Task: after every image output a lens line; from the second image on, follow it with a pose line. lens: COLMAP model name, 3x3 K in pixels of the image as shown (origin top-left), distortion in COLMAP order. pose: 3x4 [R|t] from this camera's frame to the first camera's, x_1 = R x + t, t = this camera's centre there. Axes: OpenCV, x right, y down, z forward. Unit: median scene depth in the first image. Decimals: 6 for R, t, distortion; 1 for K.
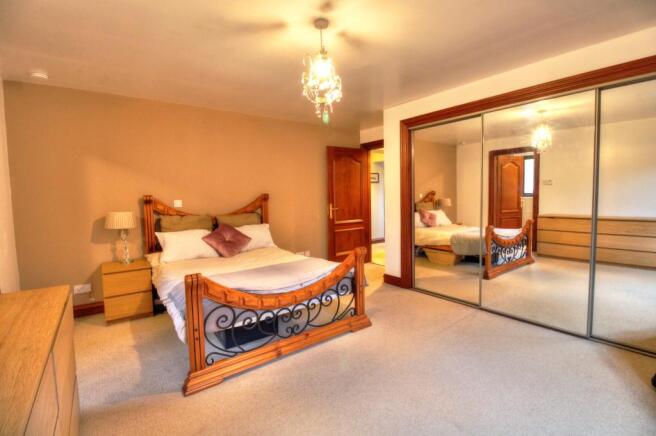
lens RADIAL K [[308.4, 0, 328.0], [0, 308.4, 218.0], [0, 0, 1]] dist [-0.001568, -0.000119]
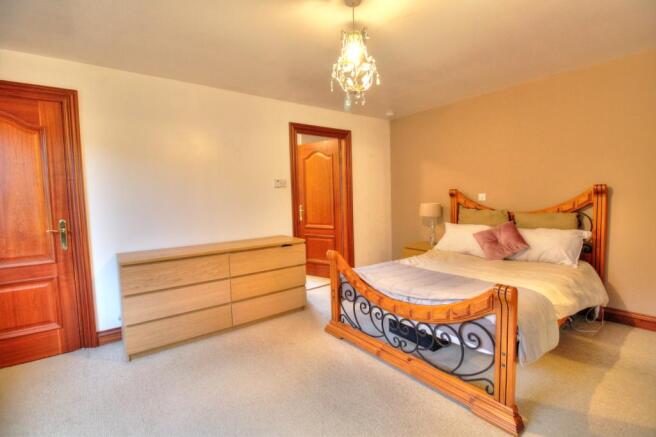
lens RADIAL K [[313.0, 0, 328.0], [0, 313.0, 218.5], [0, 0, 1]] dist [-0.000015, 0.000007]
pose [[0.009884, 0.100240, -0.994914, 0.684941], [-0.052748, 0.993630, 0.099586, -0.070660], [0.998559, 0.051496, 0.015109, 0.688441]]
